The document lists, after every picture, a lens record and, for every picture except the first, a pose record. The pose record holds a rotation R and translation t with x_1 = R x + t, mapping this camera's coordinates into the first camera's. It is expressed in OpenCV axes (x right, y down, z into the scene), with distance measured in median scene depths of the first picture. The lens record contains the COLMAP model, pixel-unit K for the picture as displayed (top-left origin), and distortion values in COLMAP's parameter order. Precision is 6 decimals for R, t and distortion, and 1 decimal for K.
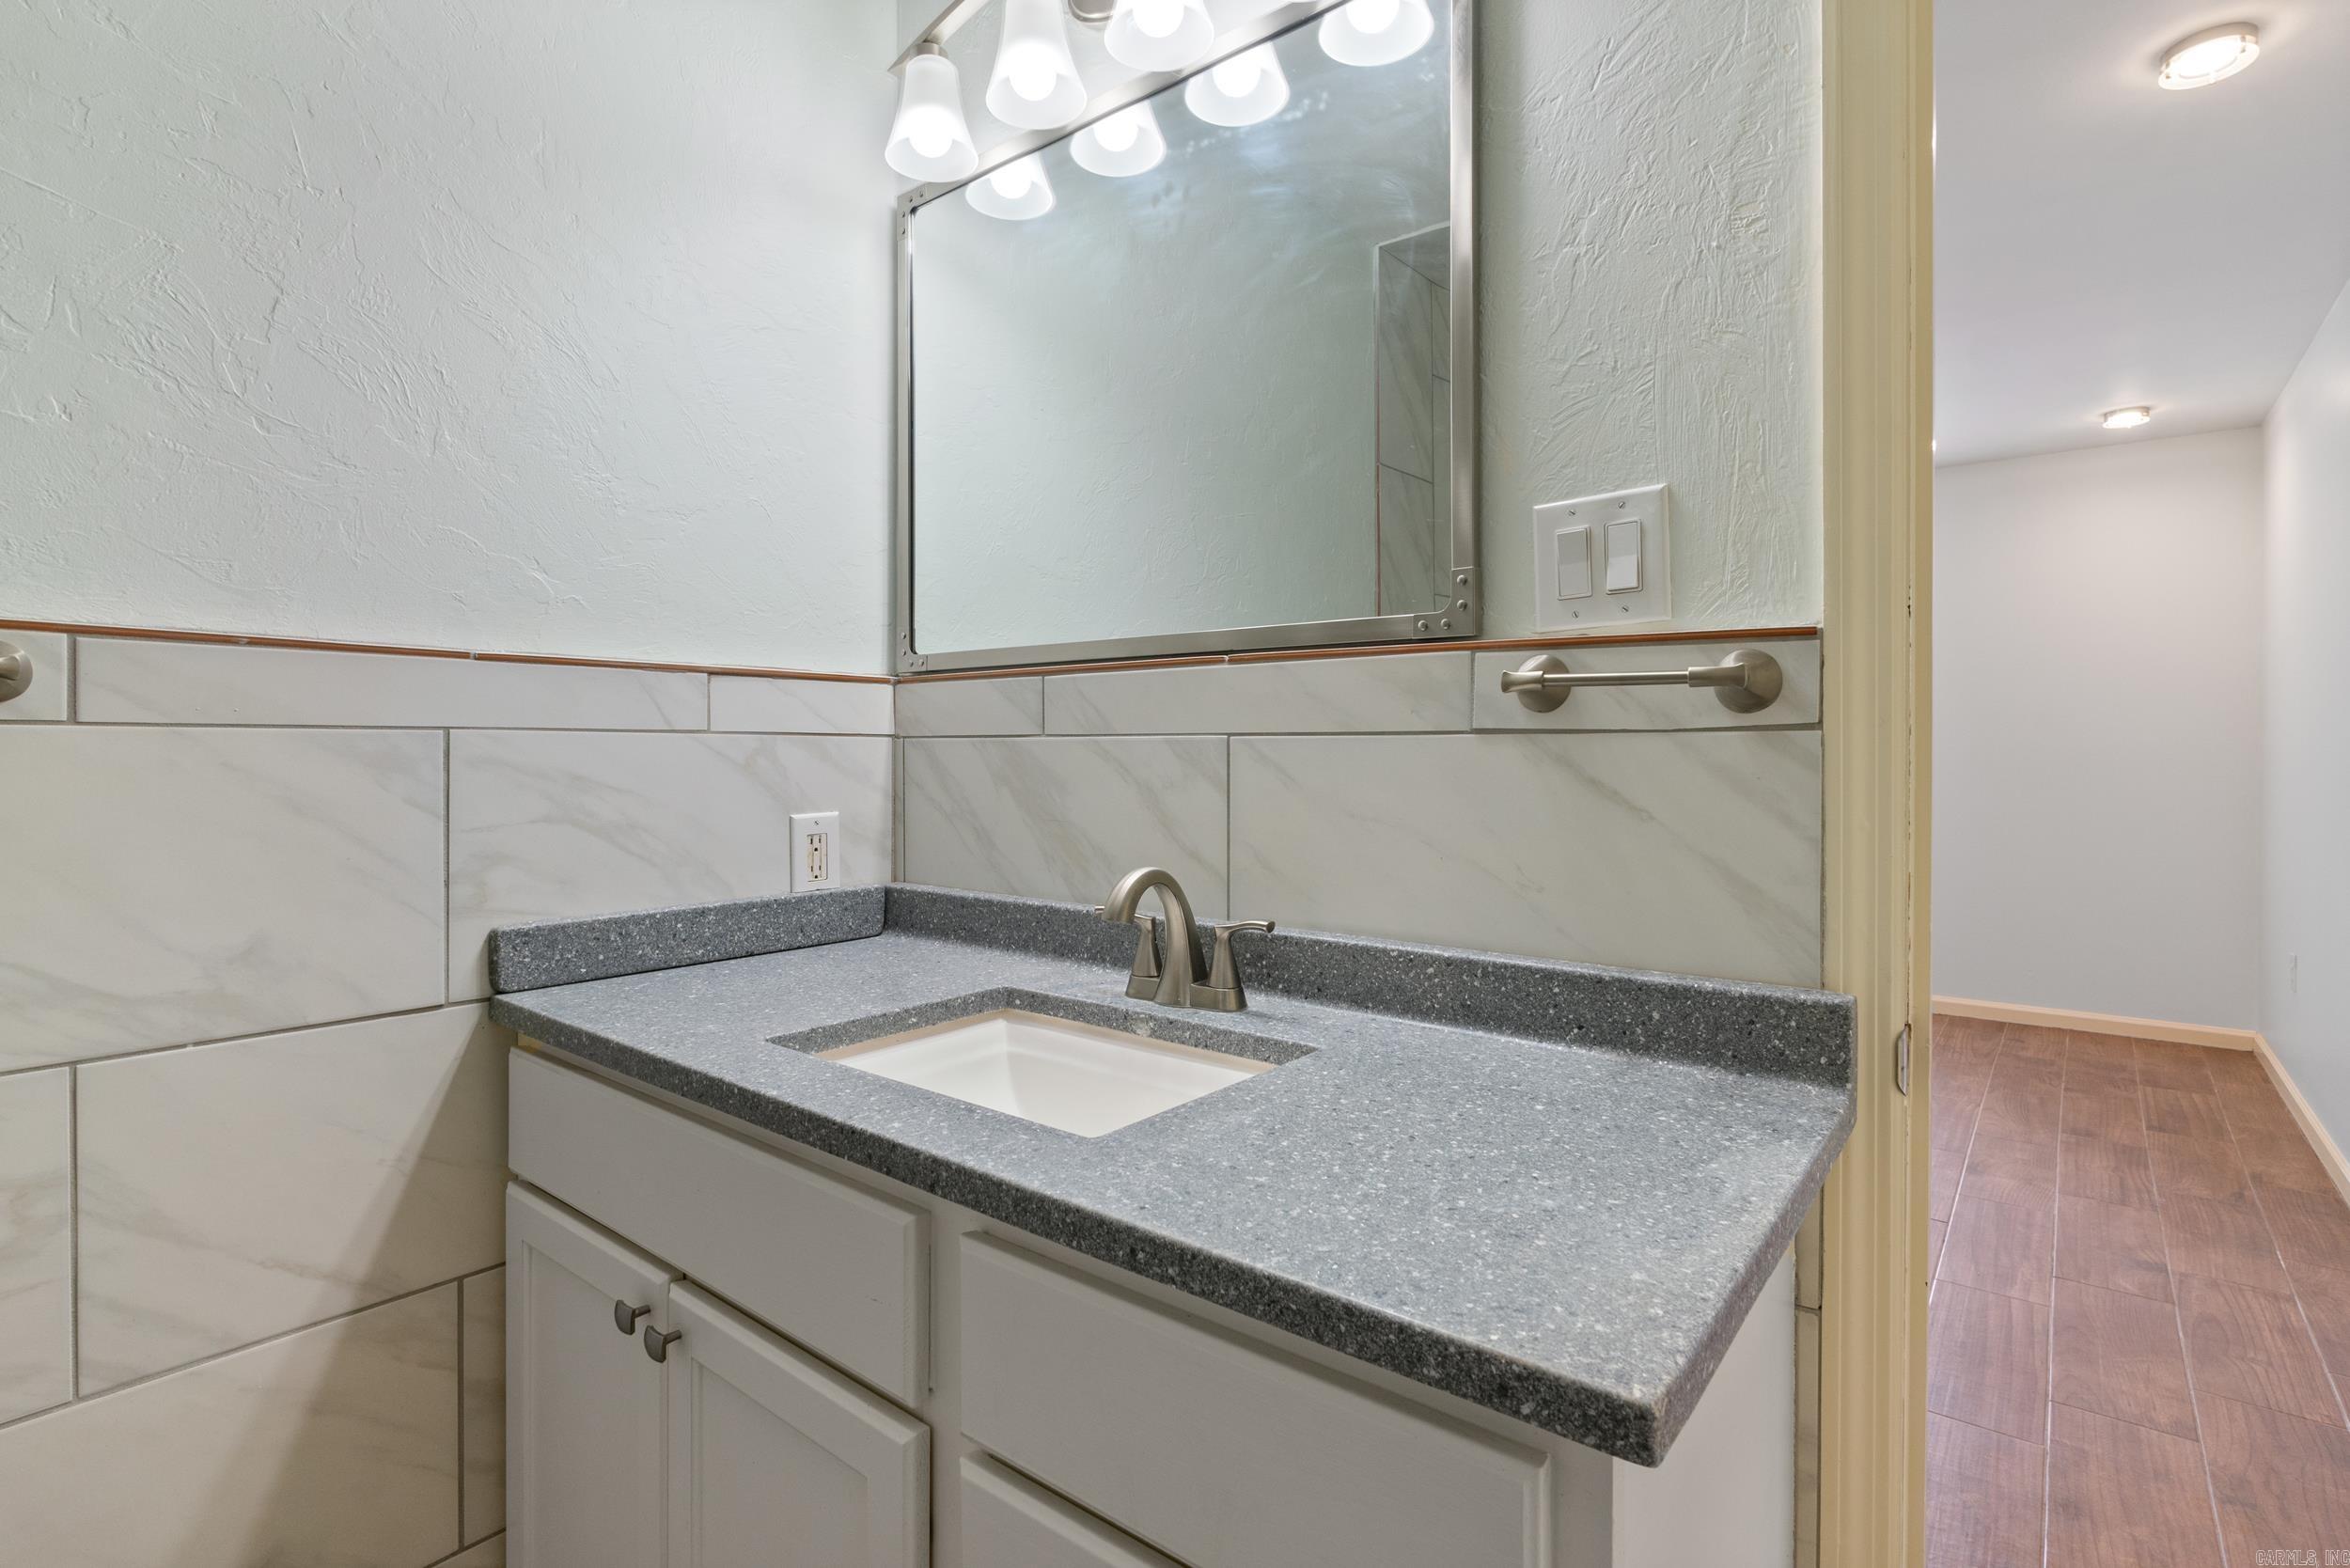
lens RADIAL K [[1117.1, 0, 1154.0], [0, 1117.1, 744.5], [0, 0, 1]] dist [-0.010080, 0.000595]
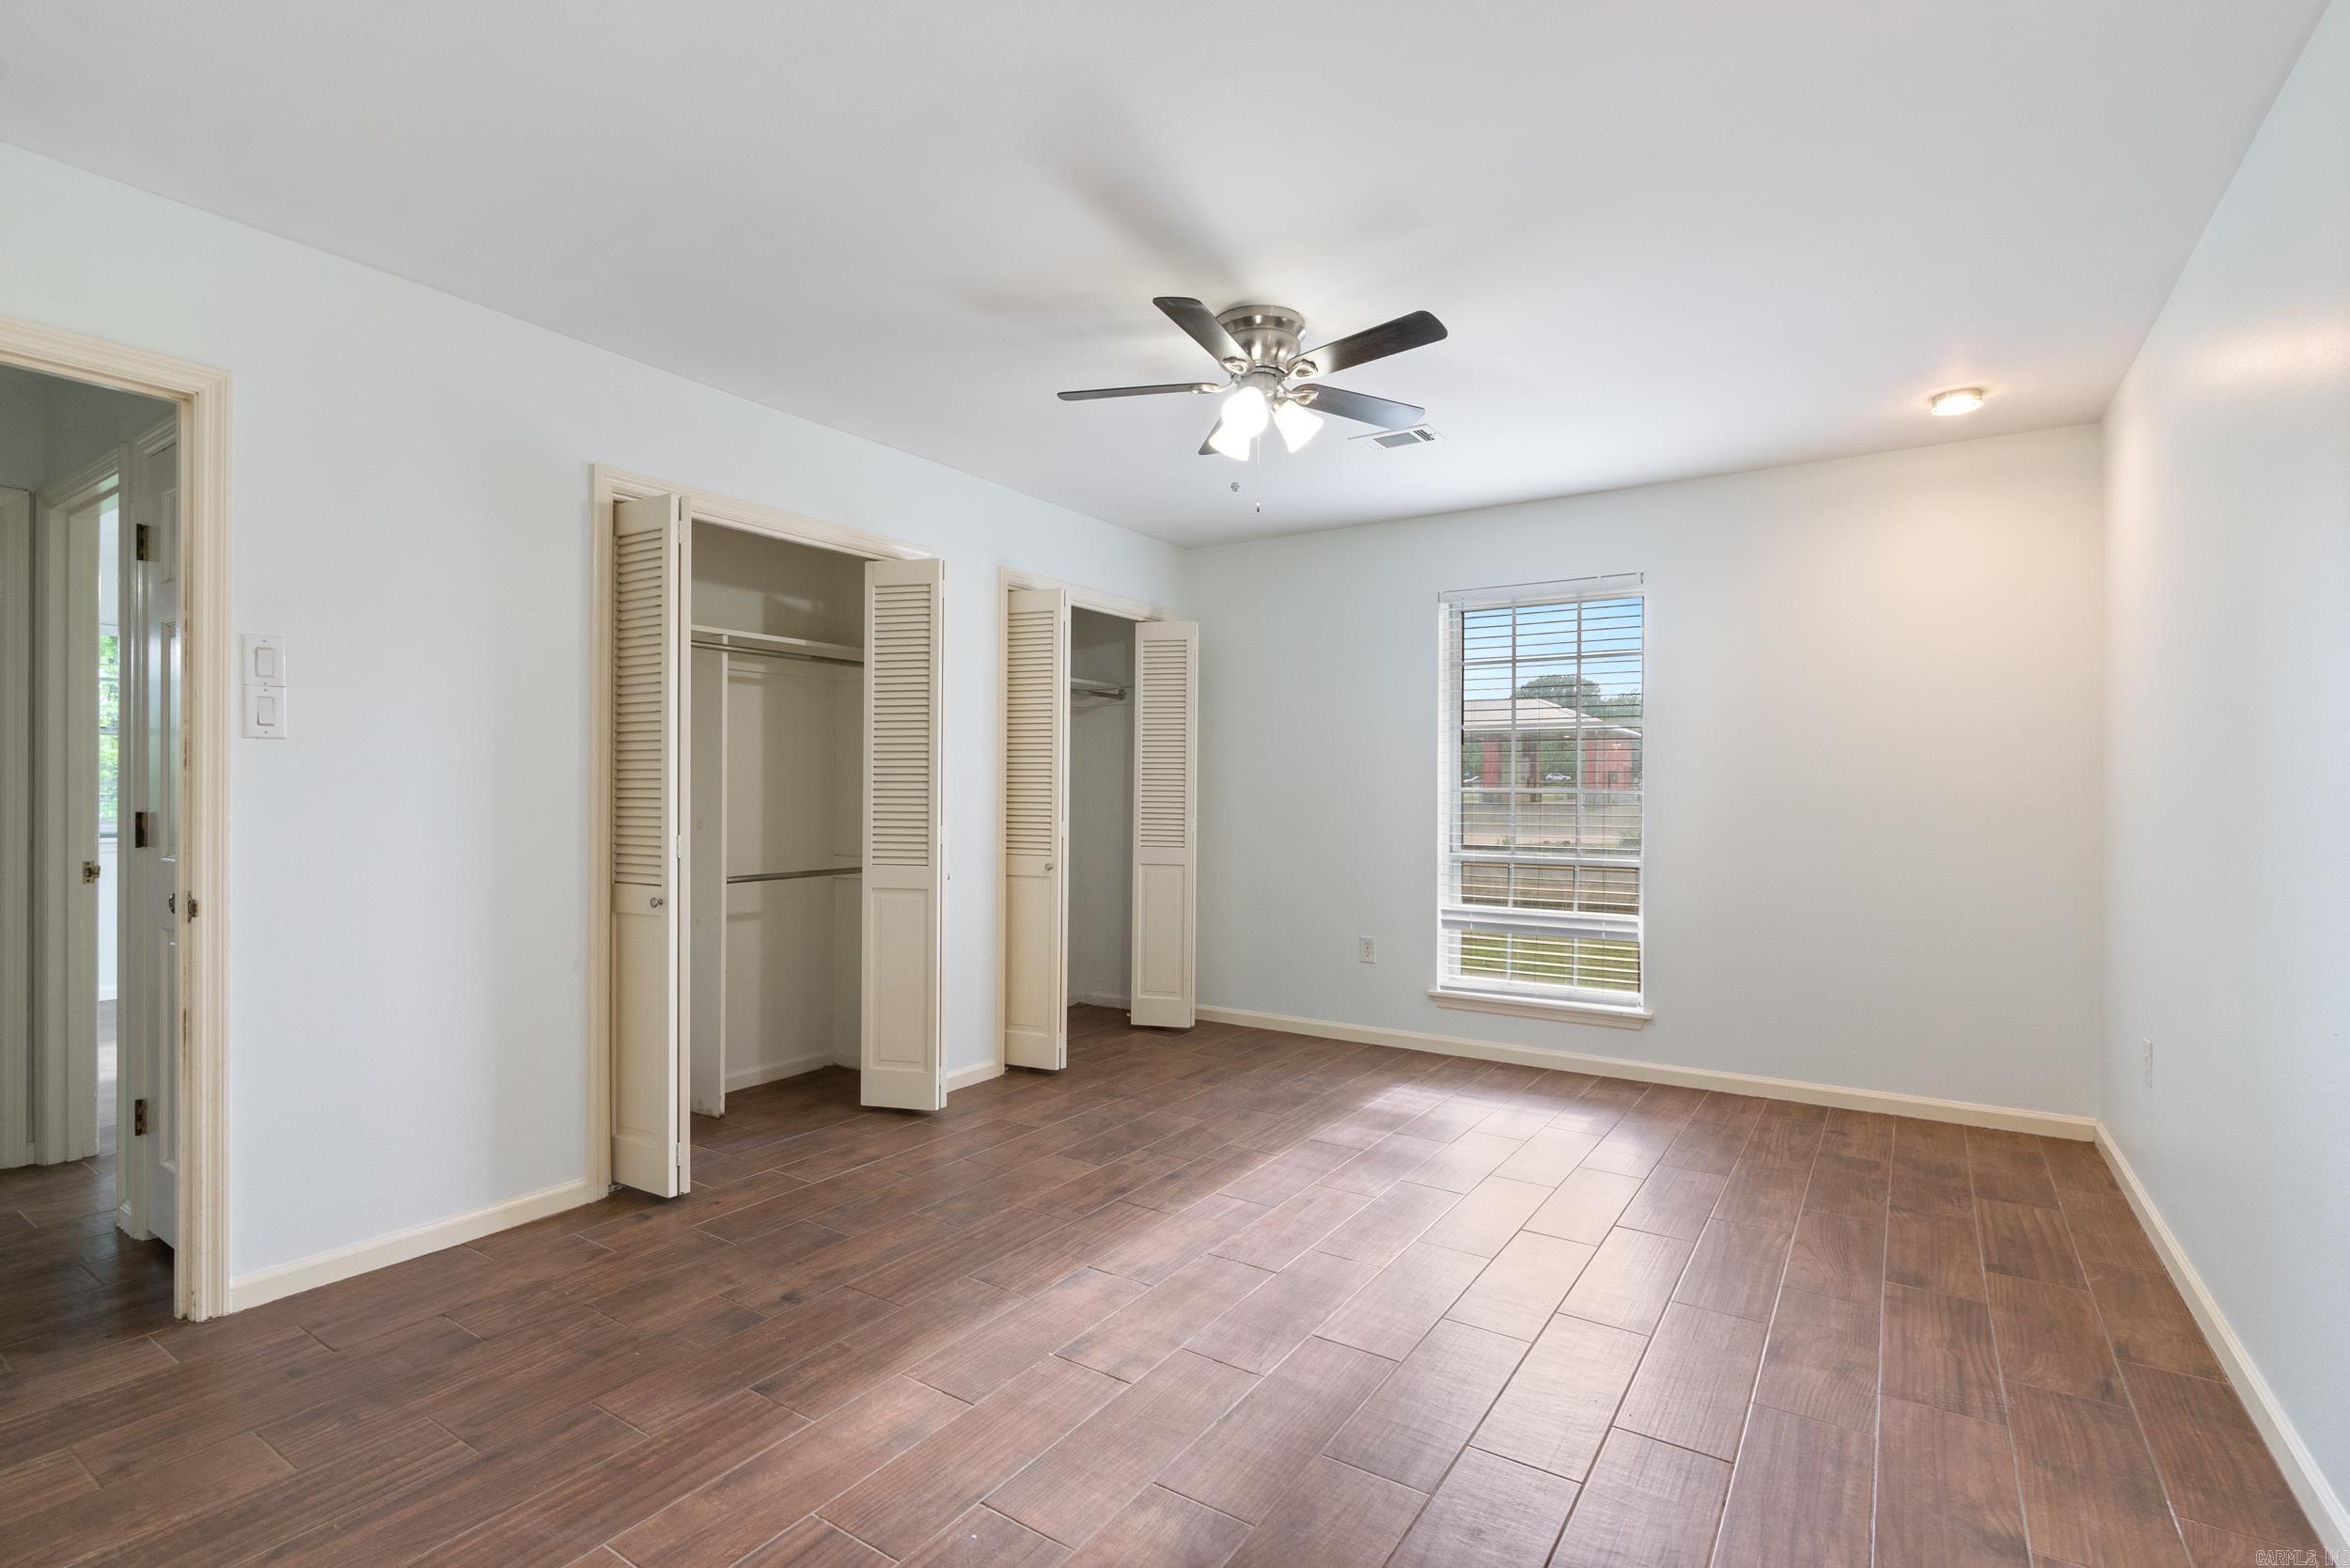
lens RADIAL K [[1117.1, 0, 1153.7], [0, 1117.1, 780.8], [0, 0, 1]] dist [-0.010080, 0.000595]
pose [[0.994985, 0.002556, 0.099994, 0.224996], [-0.001963, 0.999980, -0.006025, 0.002261], [-0.100007, 0.005799, 0.994970, 0.269639]]
